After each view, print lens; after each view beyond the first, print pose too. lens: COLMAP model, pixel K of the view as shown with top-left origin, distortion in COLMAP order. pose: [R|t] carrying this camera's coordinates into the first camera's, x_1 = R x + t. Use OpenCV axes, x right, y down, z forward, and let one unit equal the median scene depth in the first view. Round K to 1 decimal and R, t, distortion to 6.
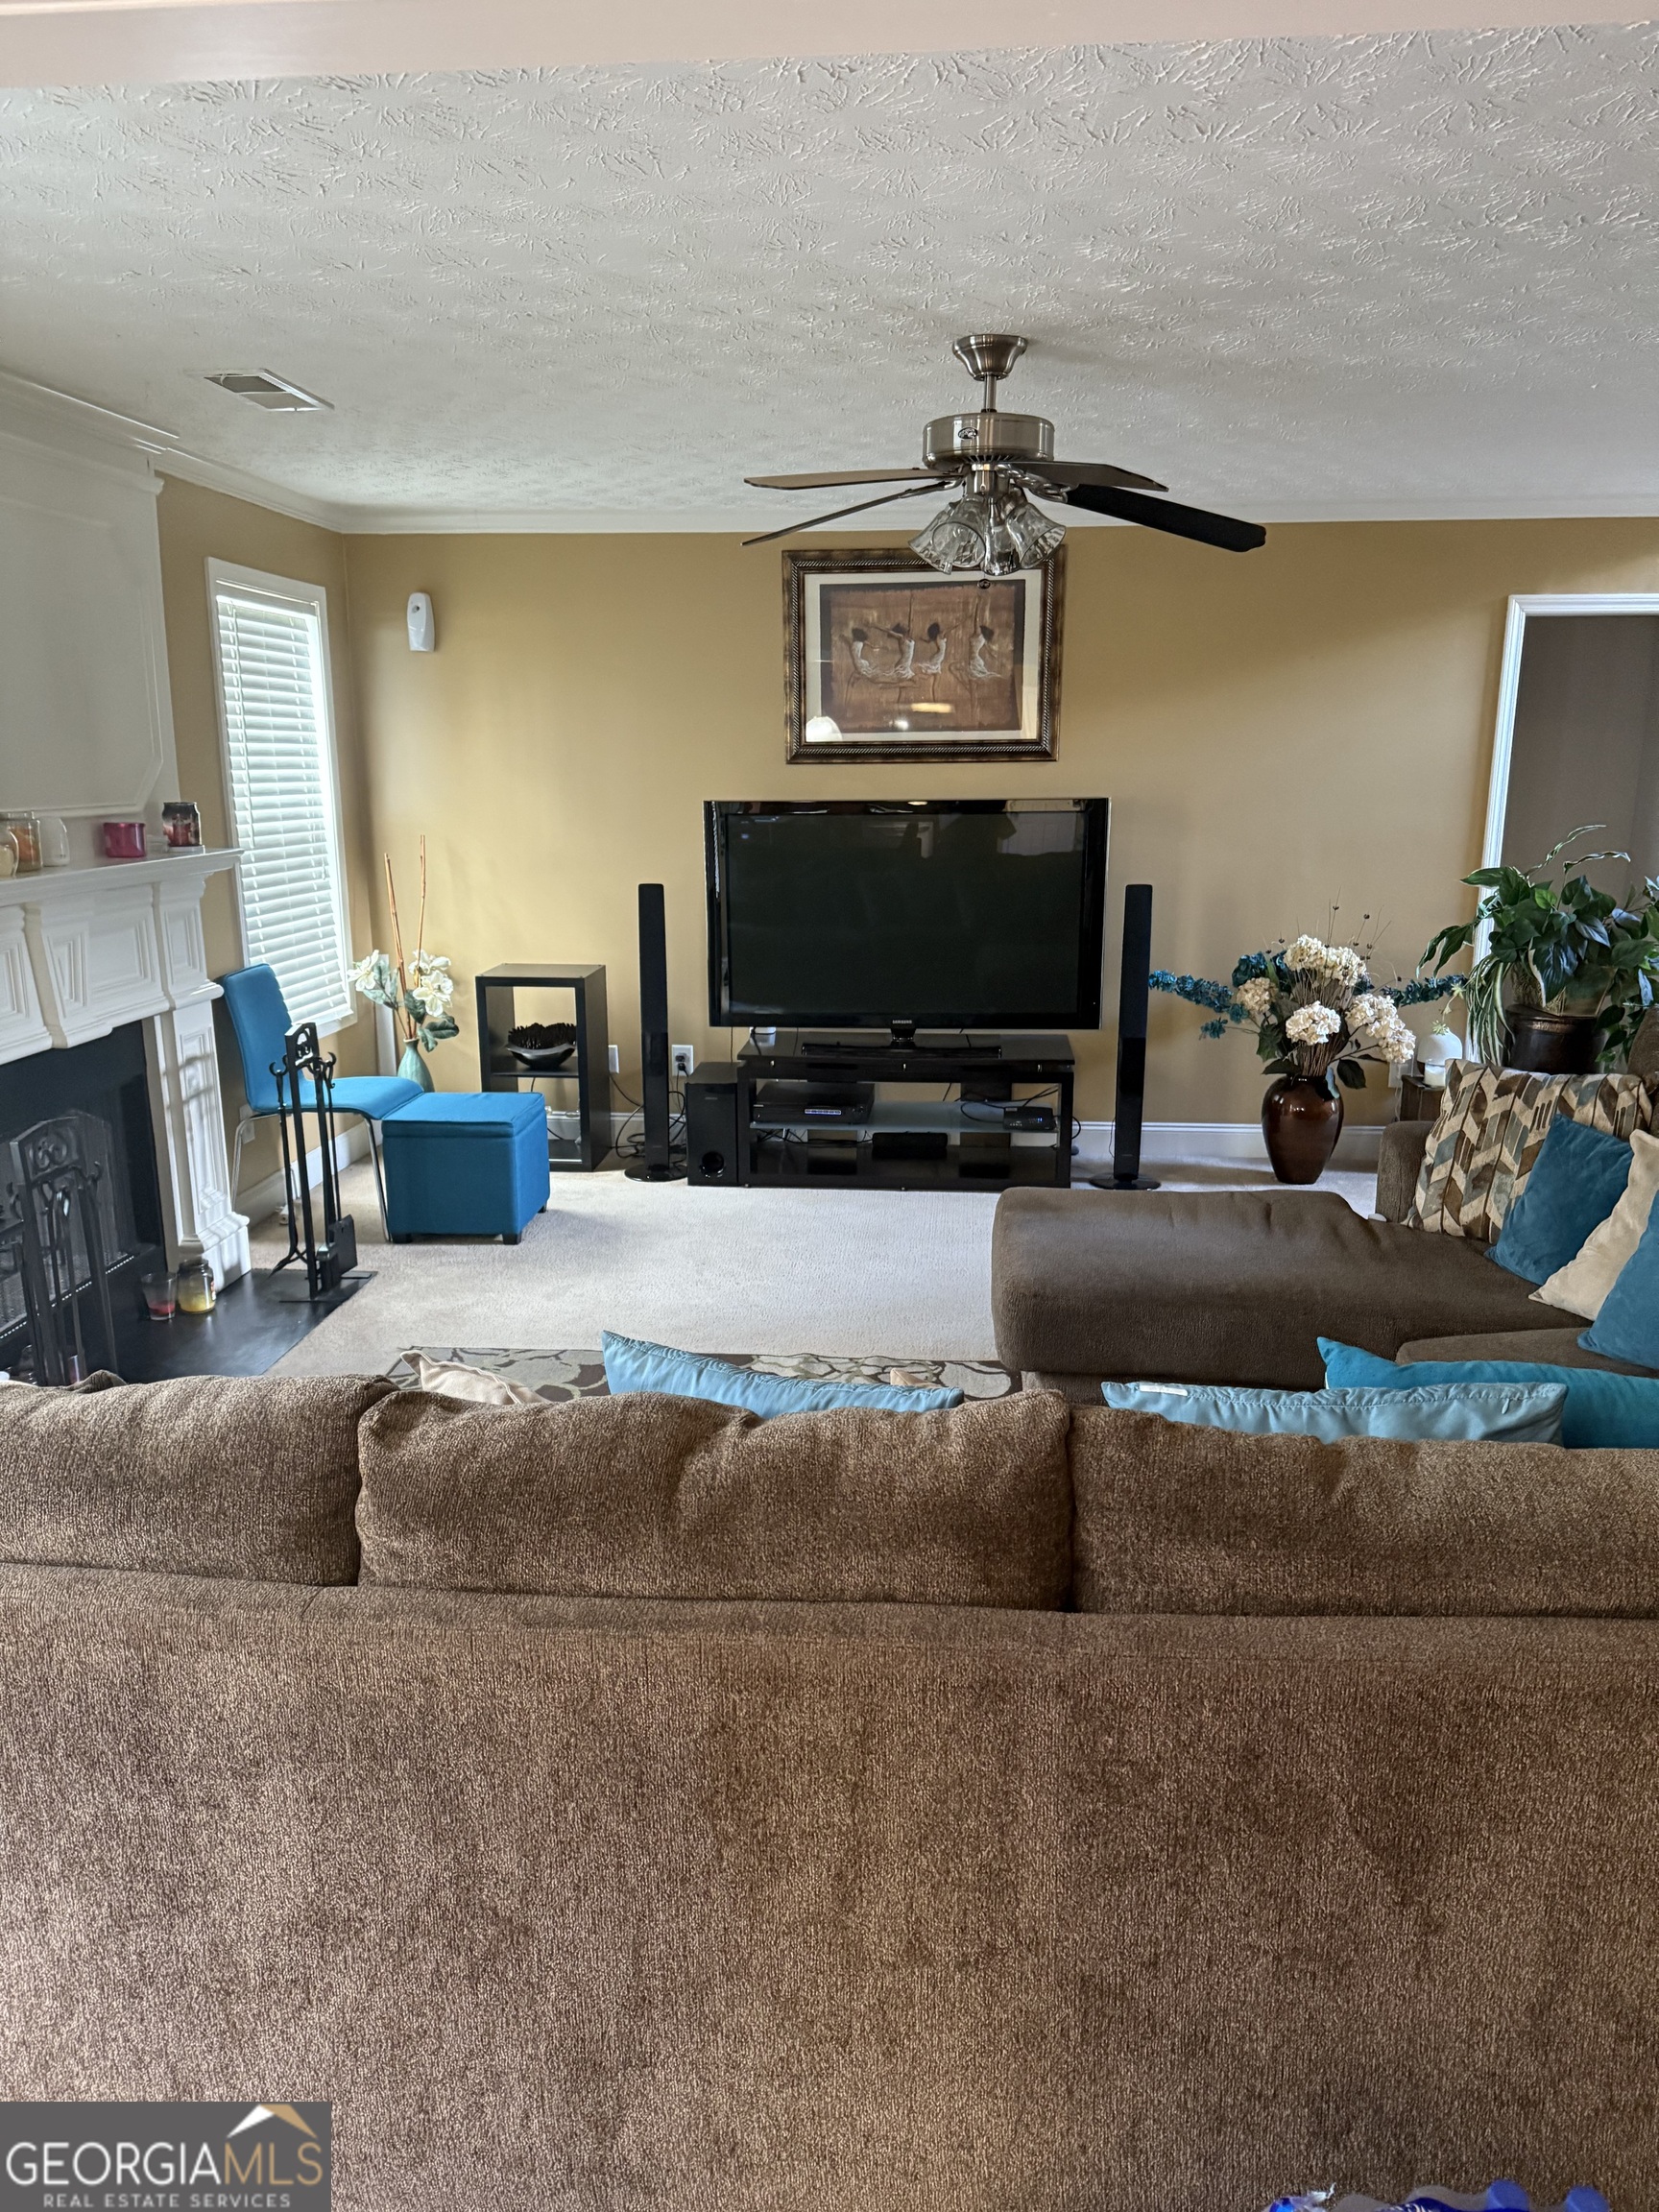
lens RADIAL K [[1563.8, 0, 814.6], [0, 1563.8, 1114.3], [0, 0, 1]] dist [0.020302, -0.027582]
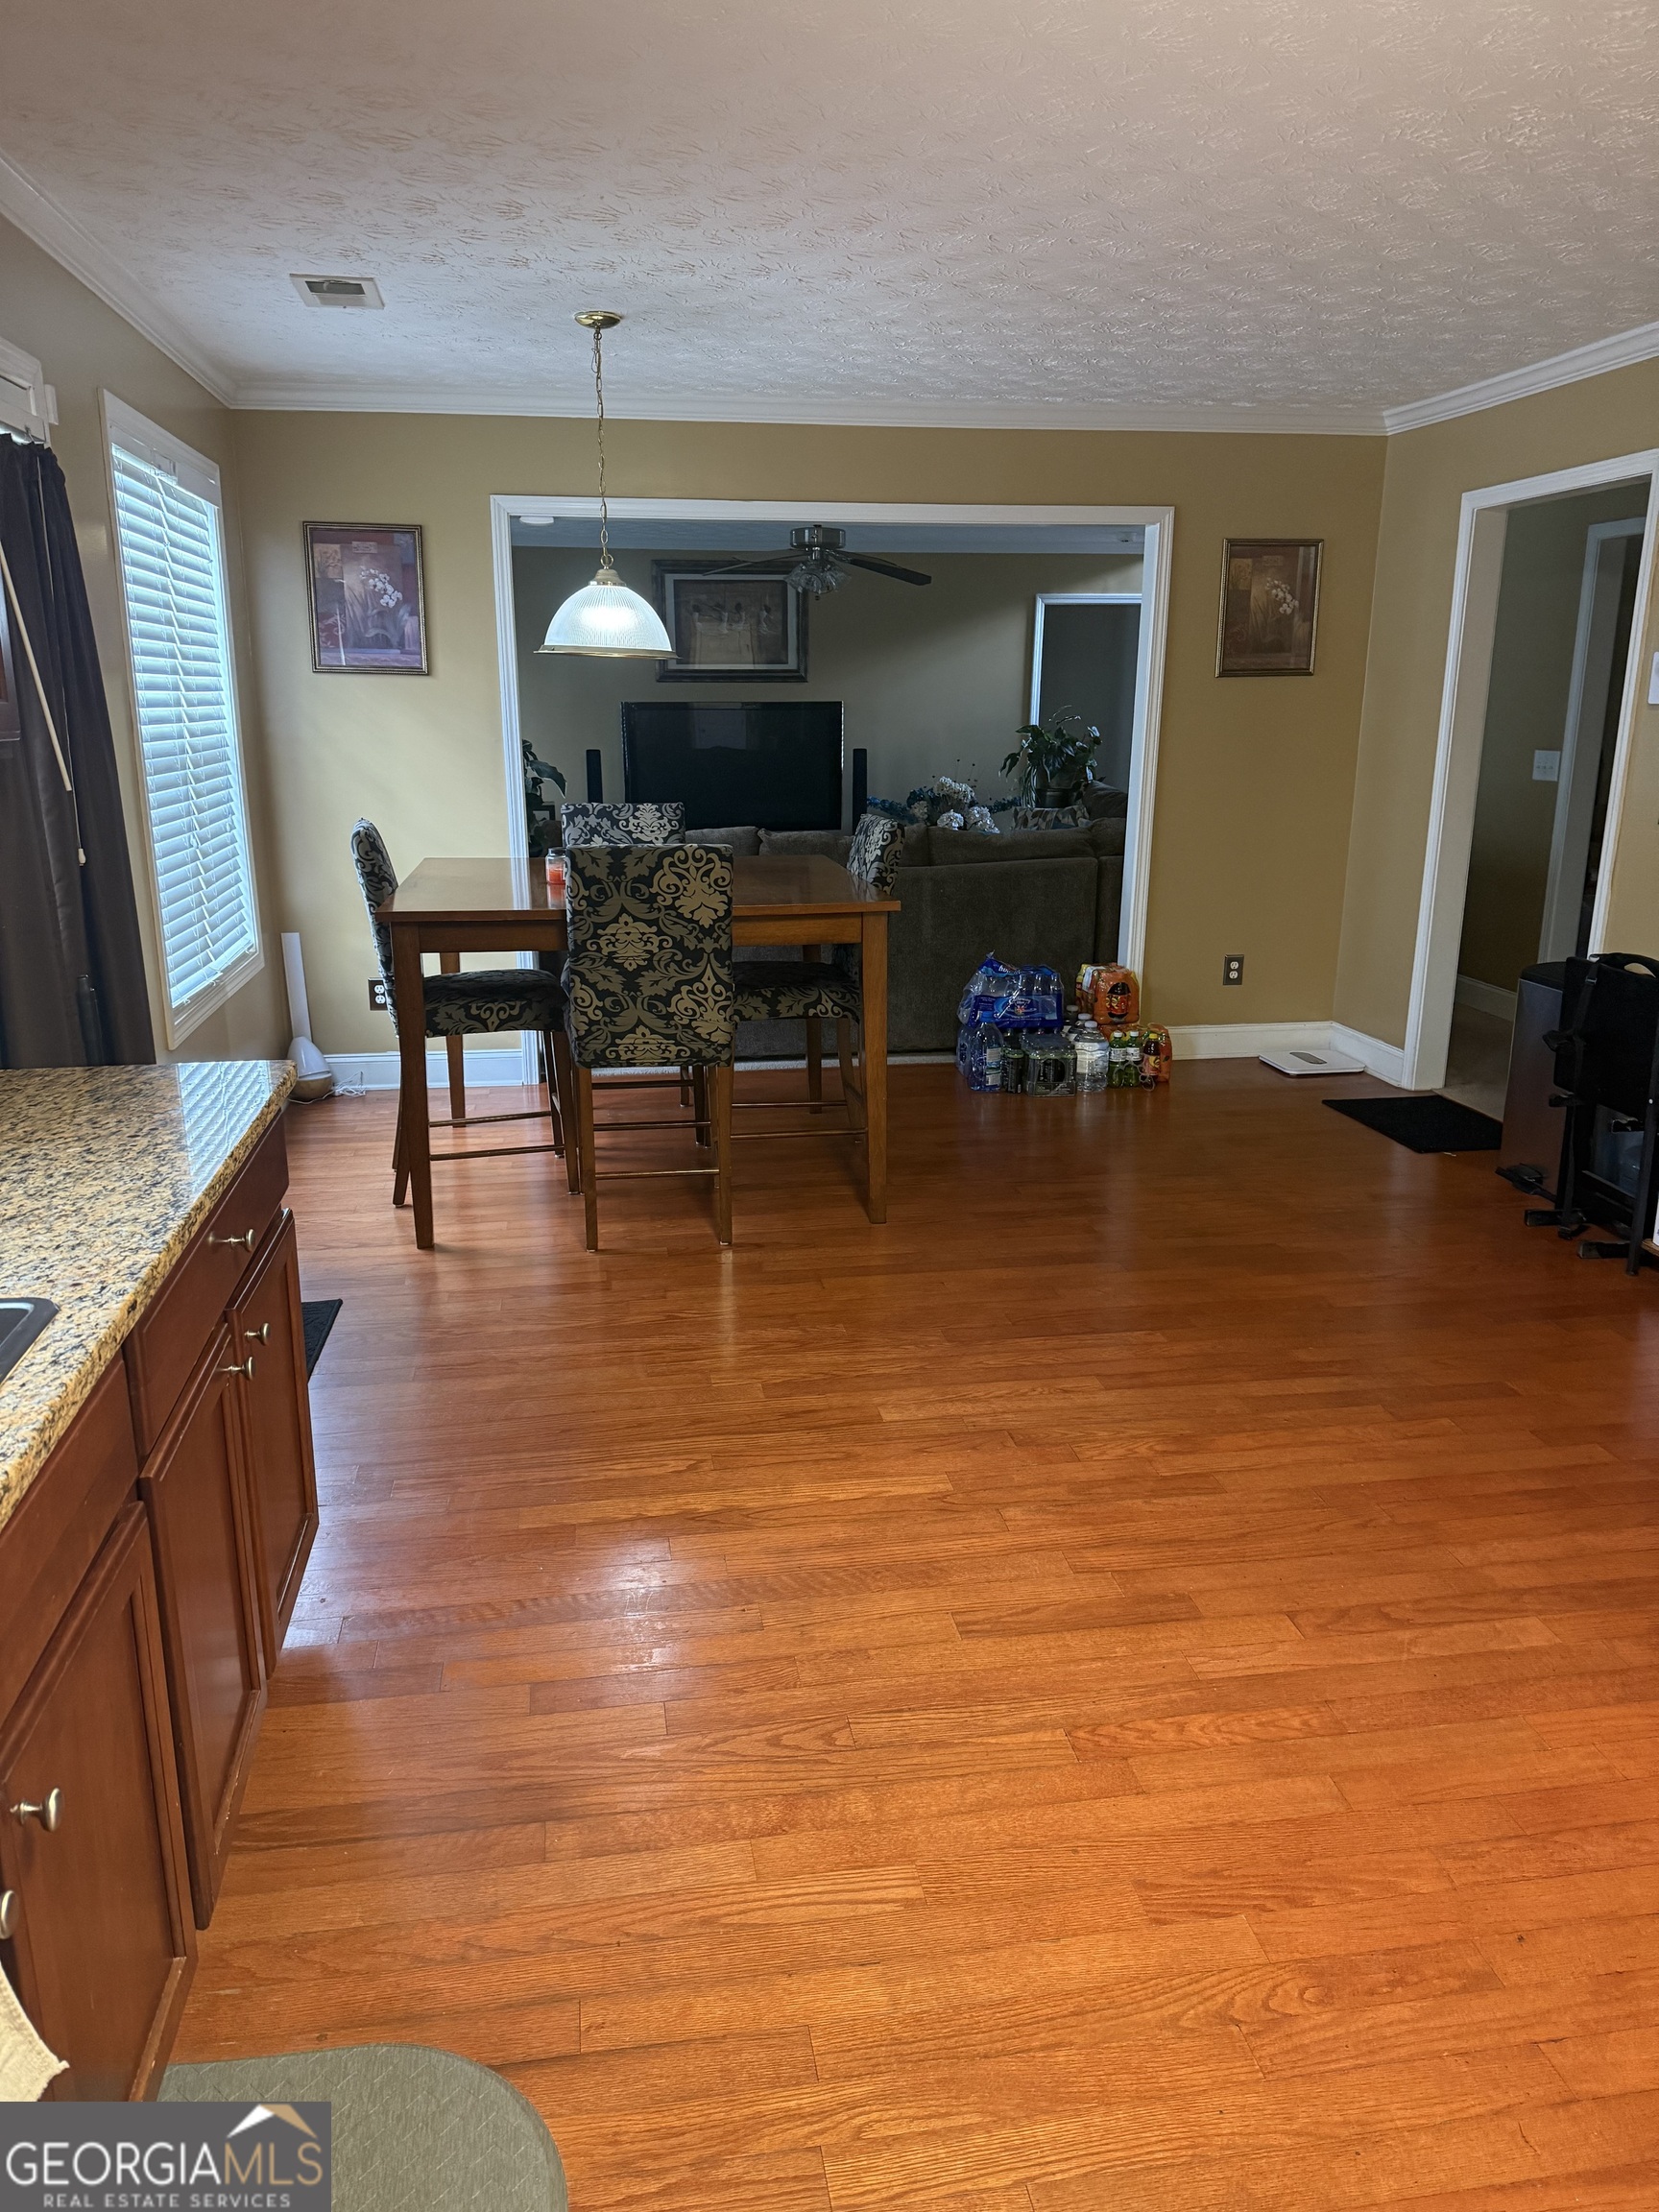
lens RADIAL K [[1563.8, 0, 822.3], [0, 1563.8, 1112.9], [0, 0, 1]] dist [0.020302, -0.027582]
pose [[0.967882, -0.053648, 0.245615, -0.310827], [0.045354, 0.998198, 0.039303, 0.207594], [-0.247281, -0.026901, 0.968570, -0.794993]]
